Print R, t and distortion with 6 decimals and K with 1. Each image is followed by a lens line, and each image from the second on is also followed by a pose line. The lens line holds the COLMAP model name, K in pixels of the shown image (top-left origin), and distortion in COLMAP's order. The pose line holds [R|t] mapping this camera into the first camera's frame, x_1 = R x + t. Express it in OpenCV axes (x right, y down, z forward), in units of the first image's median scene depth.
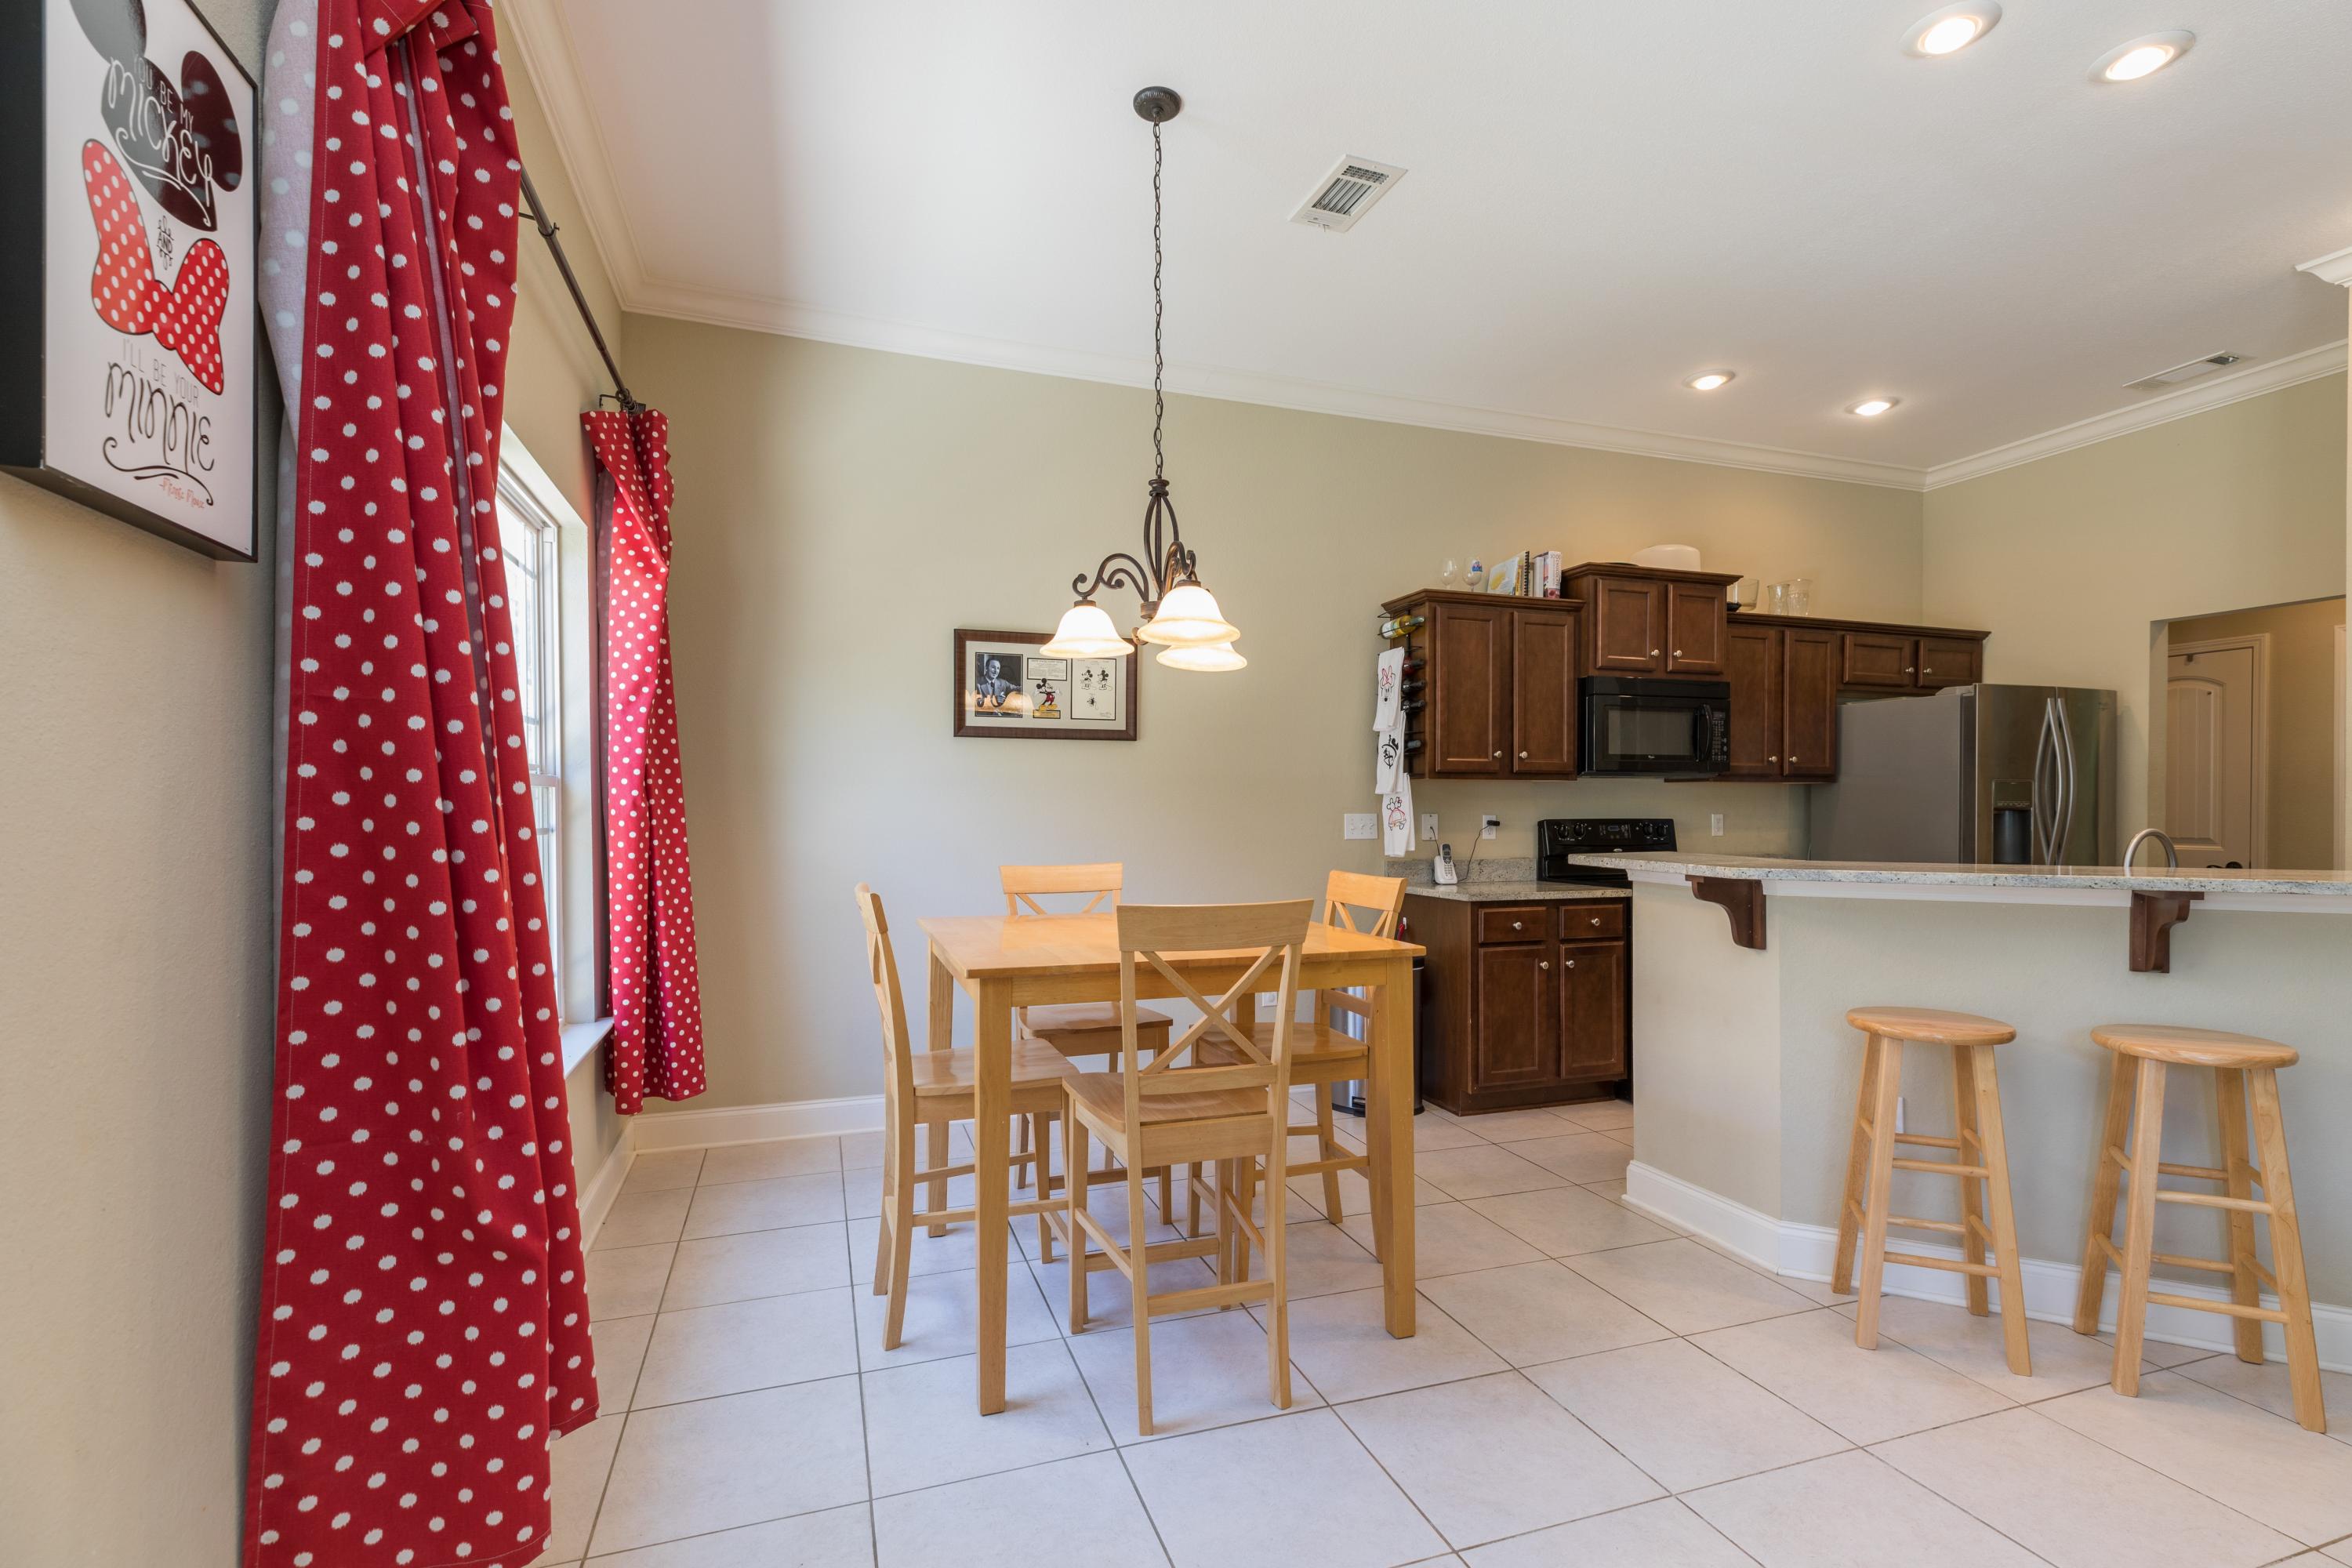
lens RADIAL K [[1049.3, 0, 1185.8], [0, 1049.3, 796.1], [0, 0, 1]] dist [0.003969, 0.000073]
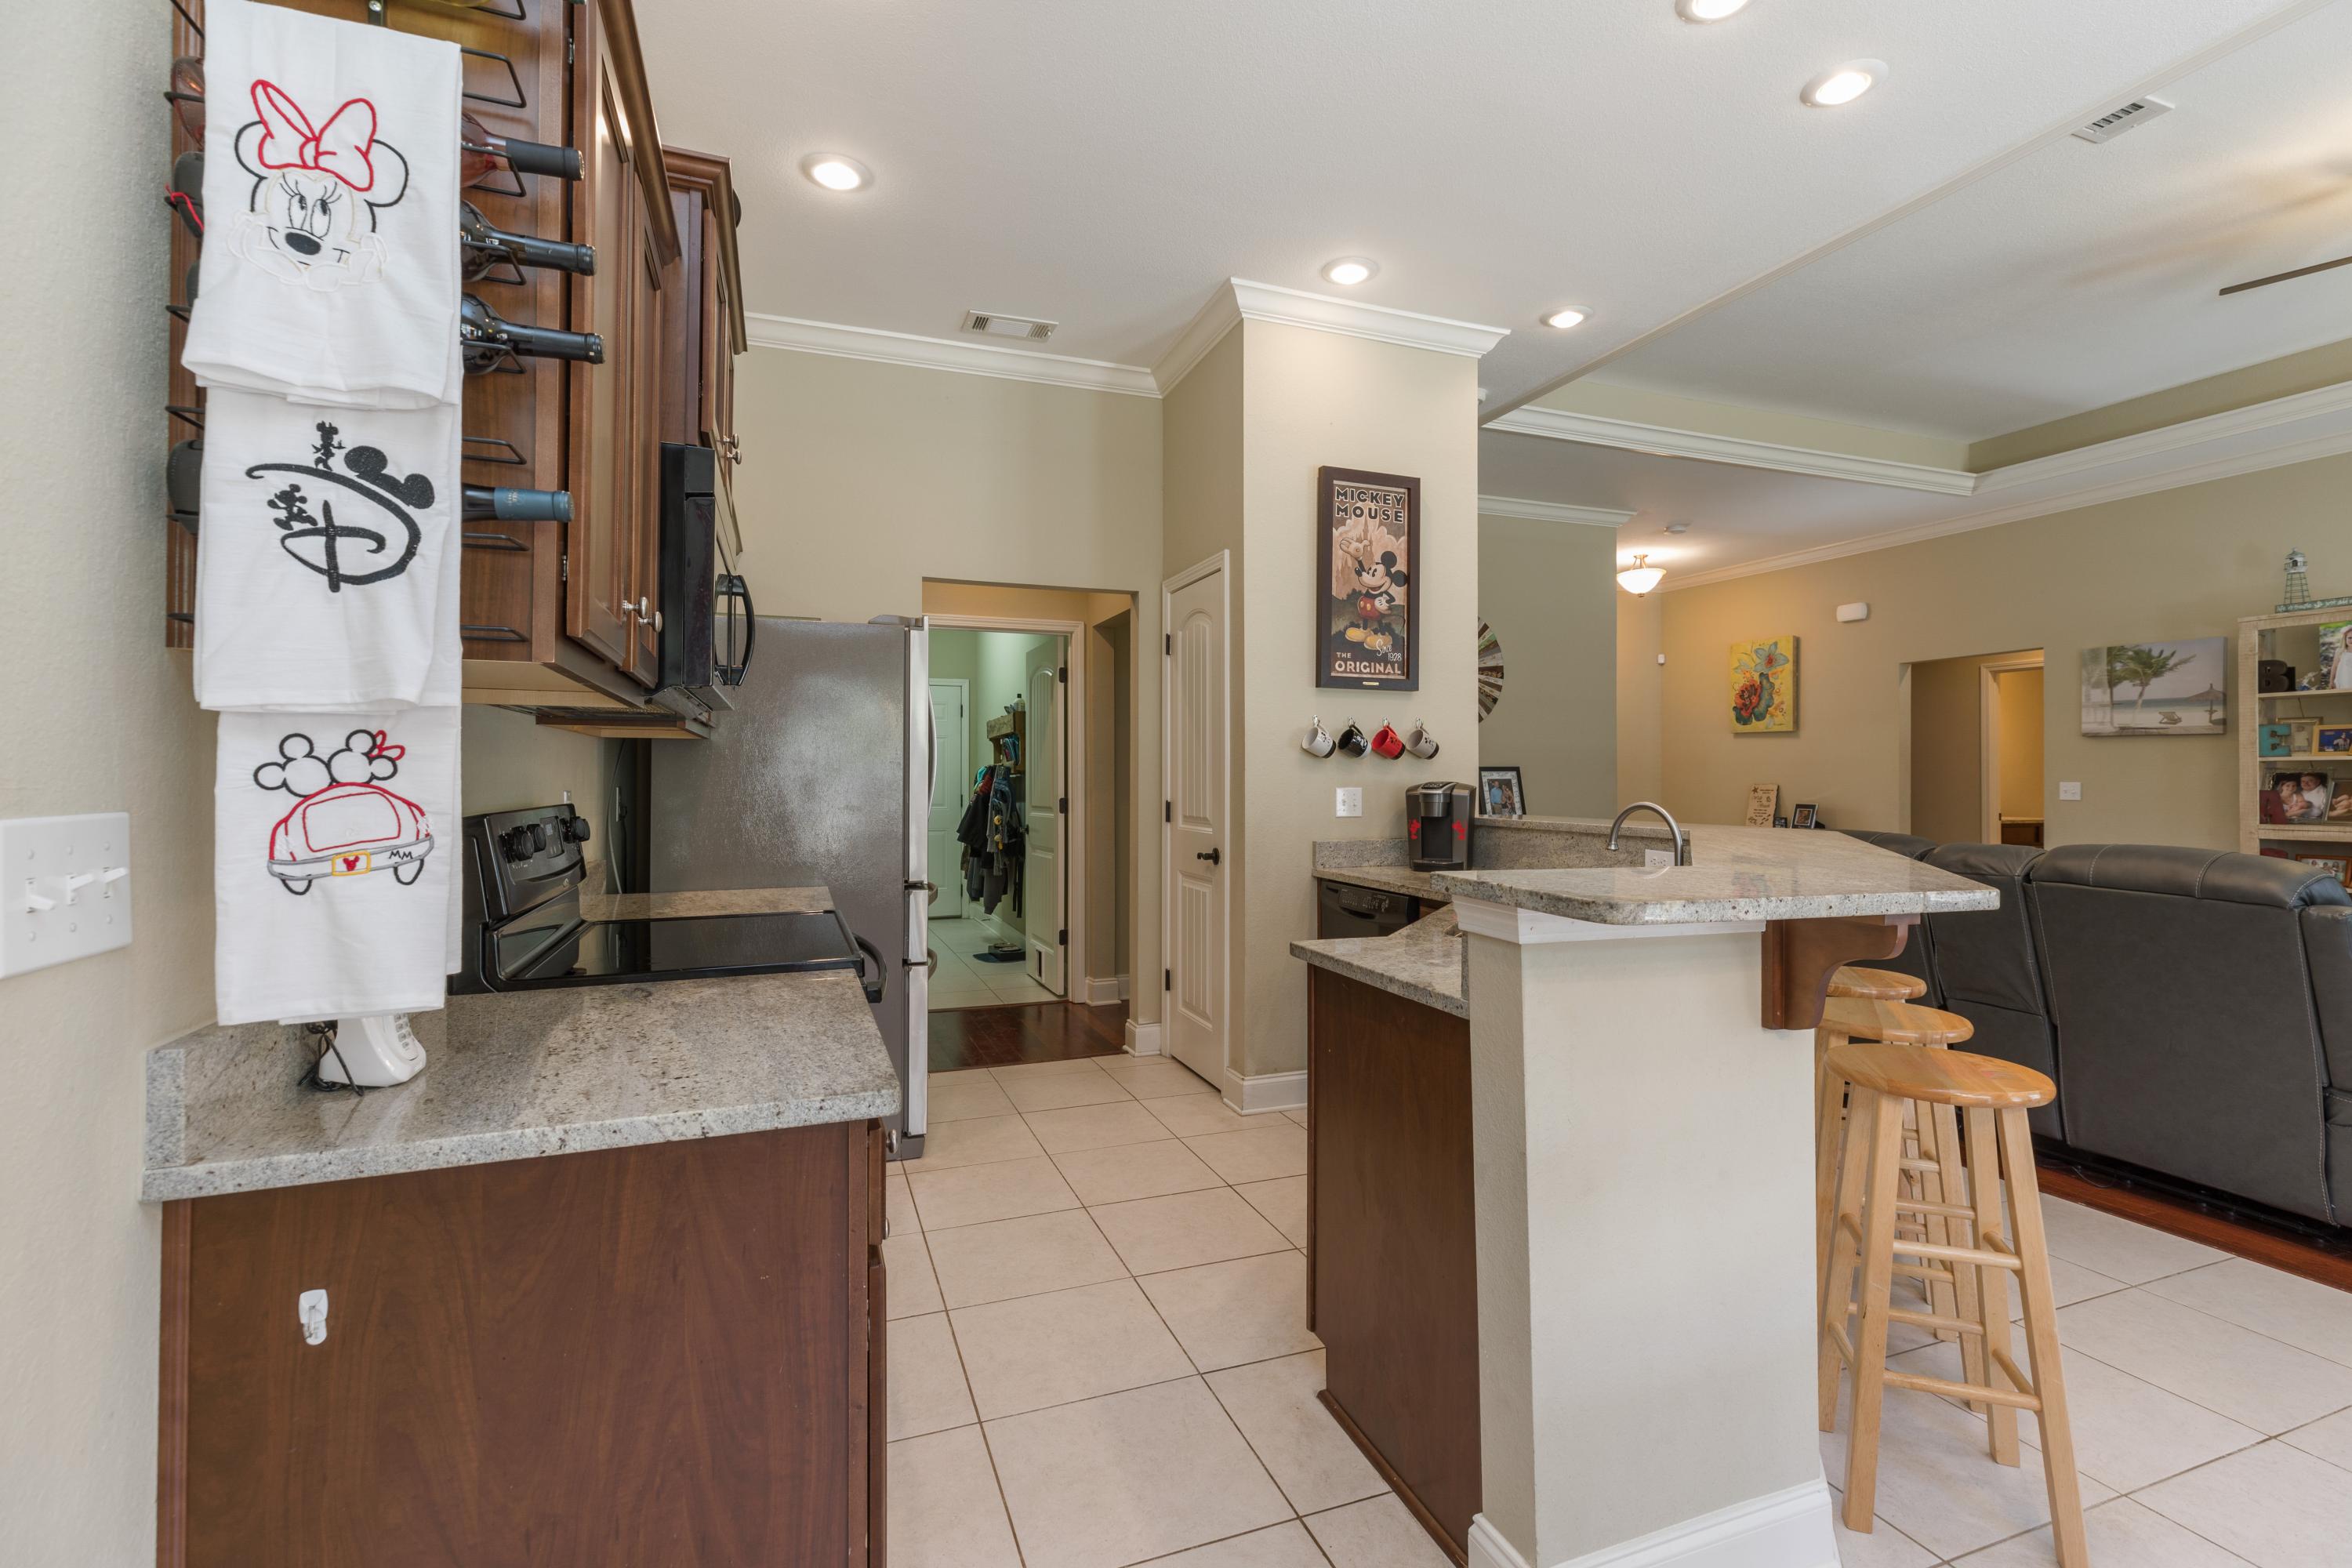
lens RADIAL K [[1055.7, 0, 1182.2], [0, 1055.7, 766.4], [0, 0, 1]] dist [0.001215, -0.000742]
pose [[-0.023968, 0.011498, 0.999647, -0.013237], [-0.009932, 0.999882, -0.011739, 0.008302], [-0.999663, -0.010210, -0.023851, 0.876064]]
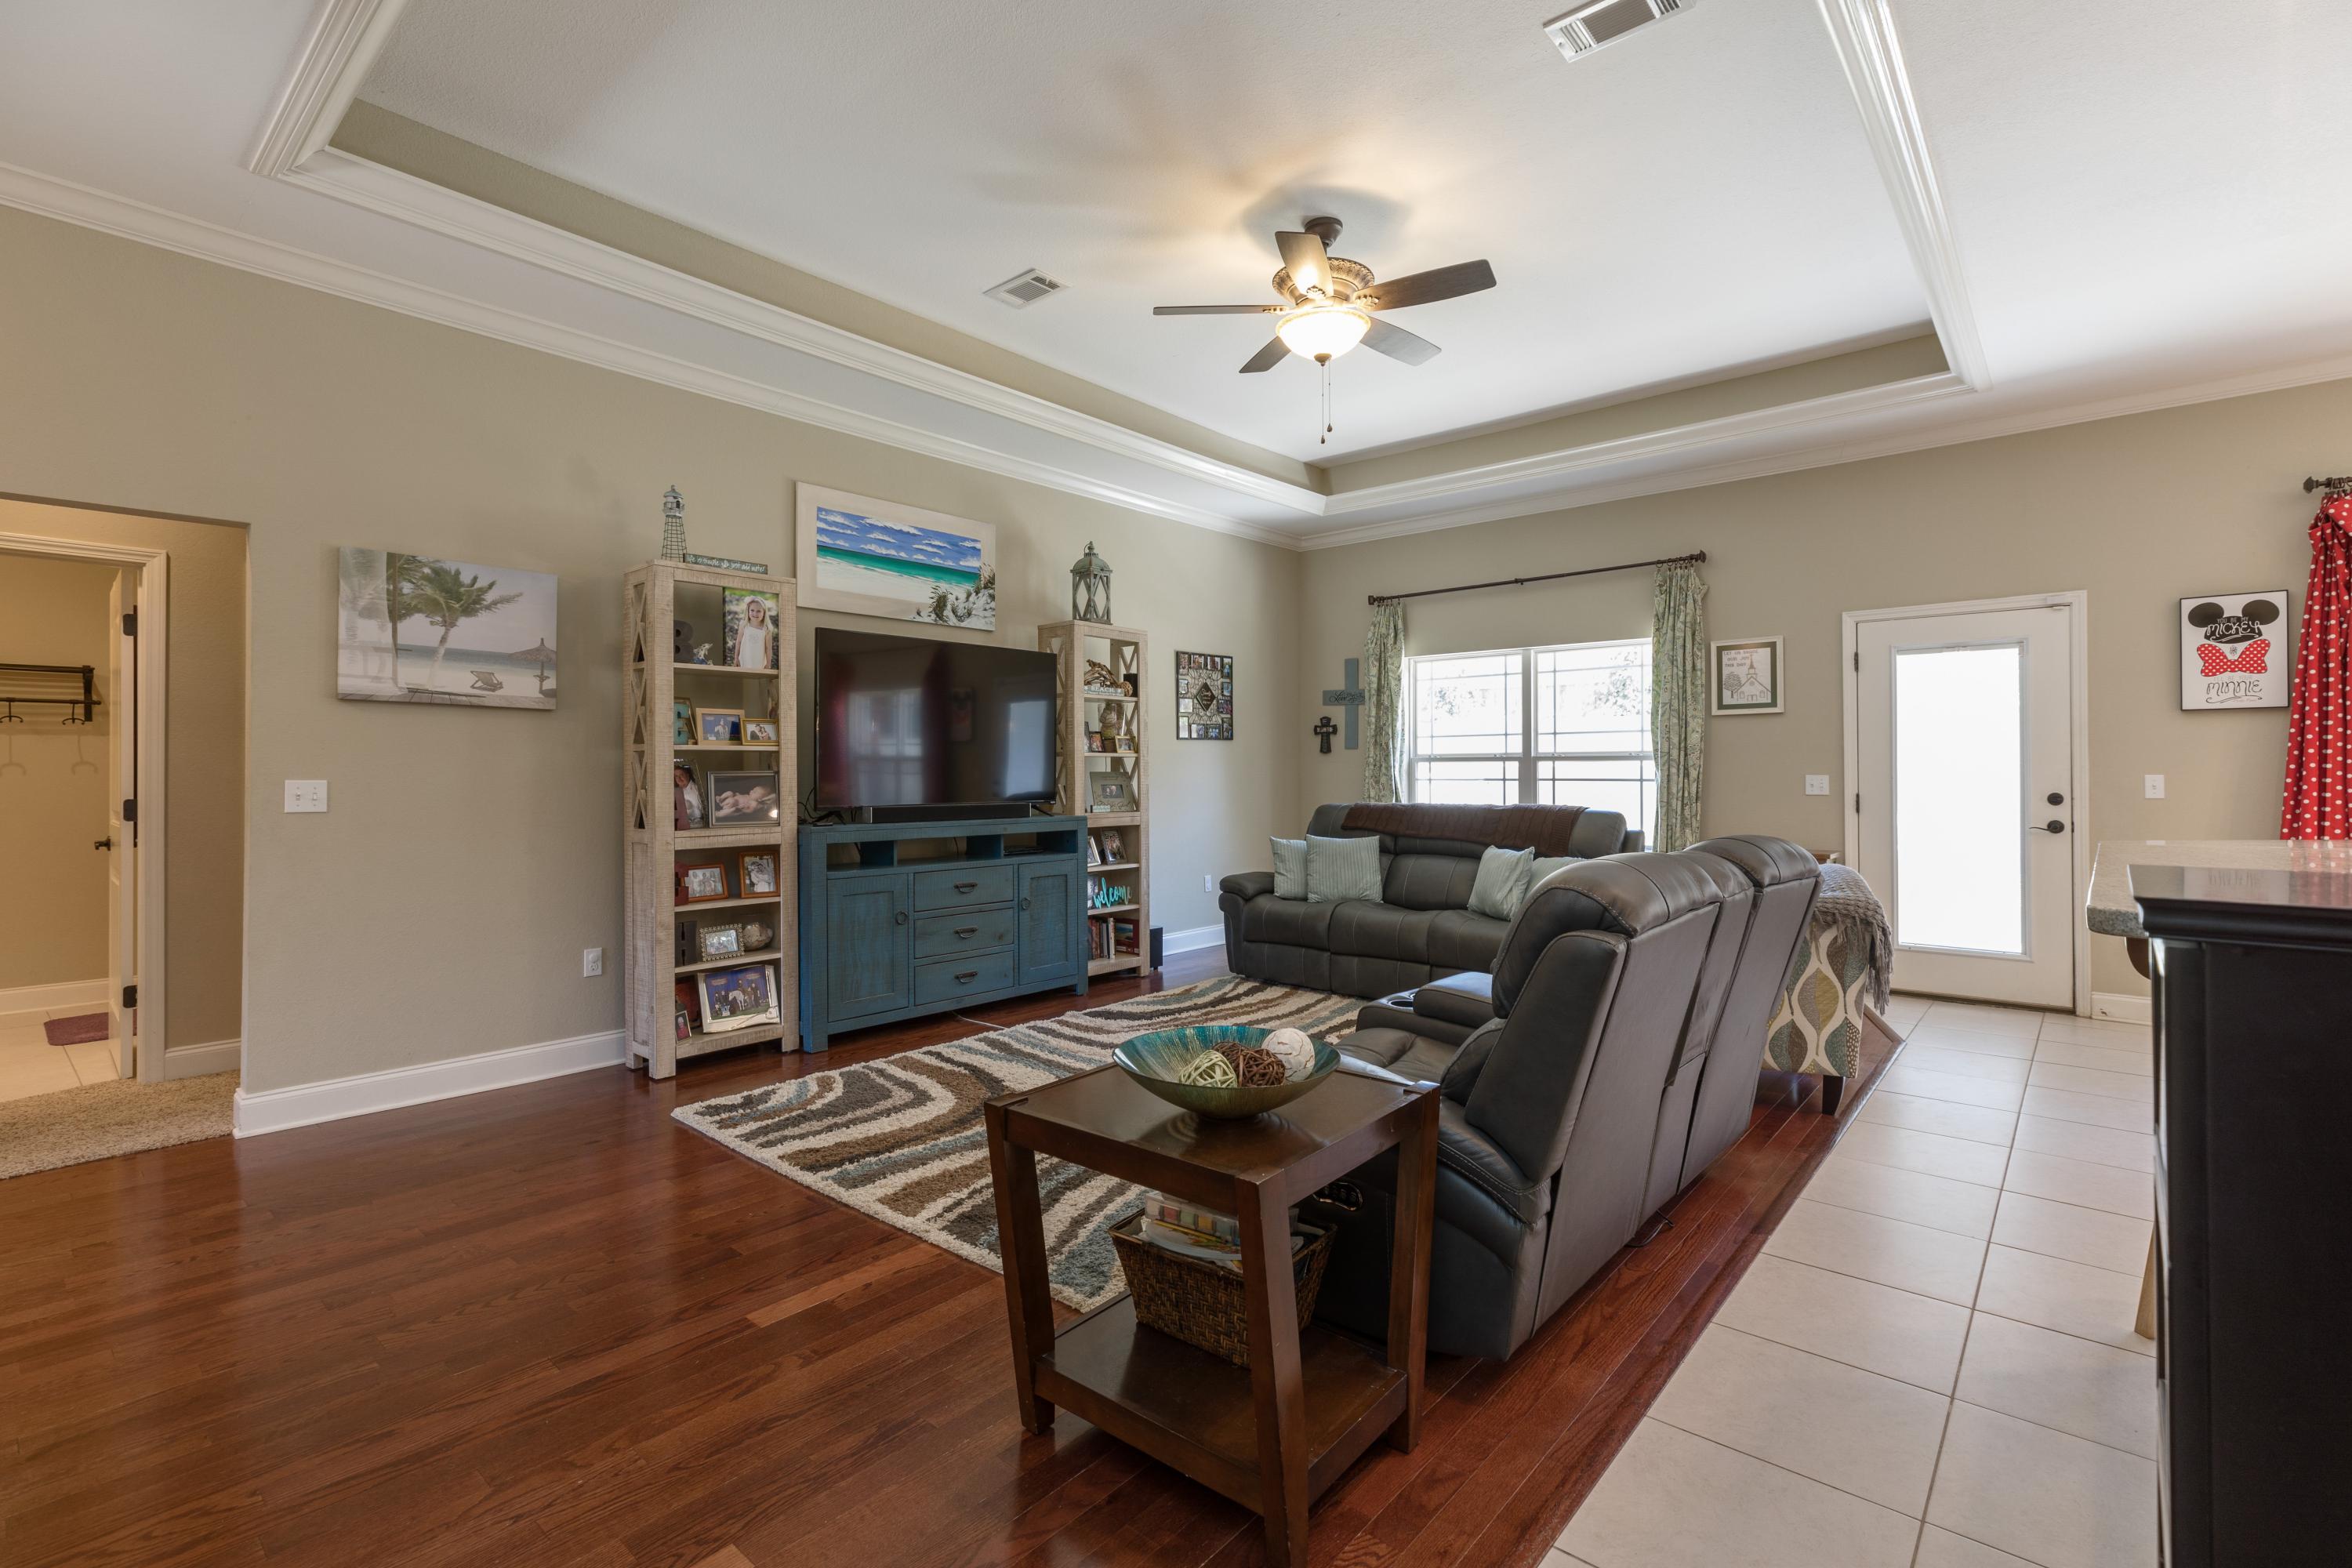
lens RADIAL K [[1055.7, 0, 1182.2], [0, 1055.7, 766.4], [0, 0, 1]] dist [0.001215, -0.000742]
pose [[-0.867547, 0.000574, -0.497355, 1.314674], [0.008494, 0.999871, -0.013663, 0.007261], [0.497283, -0.016077, -0.867440, 0.634546]]
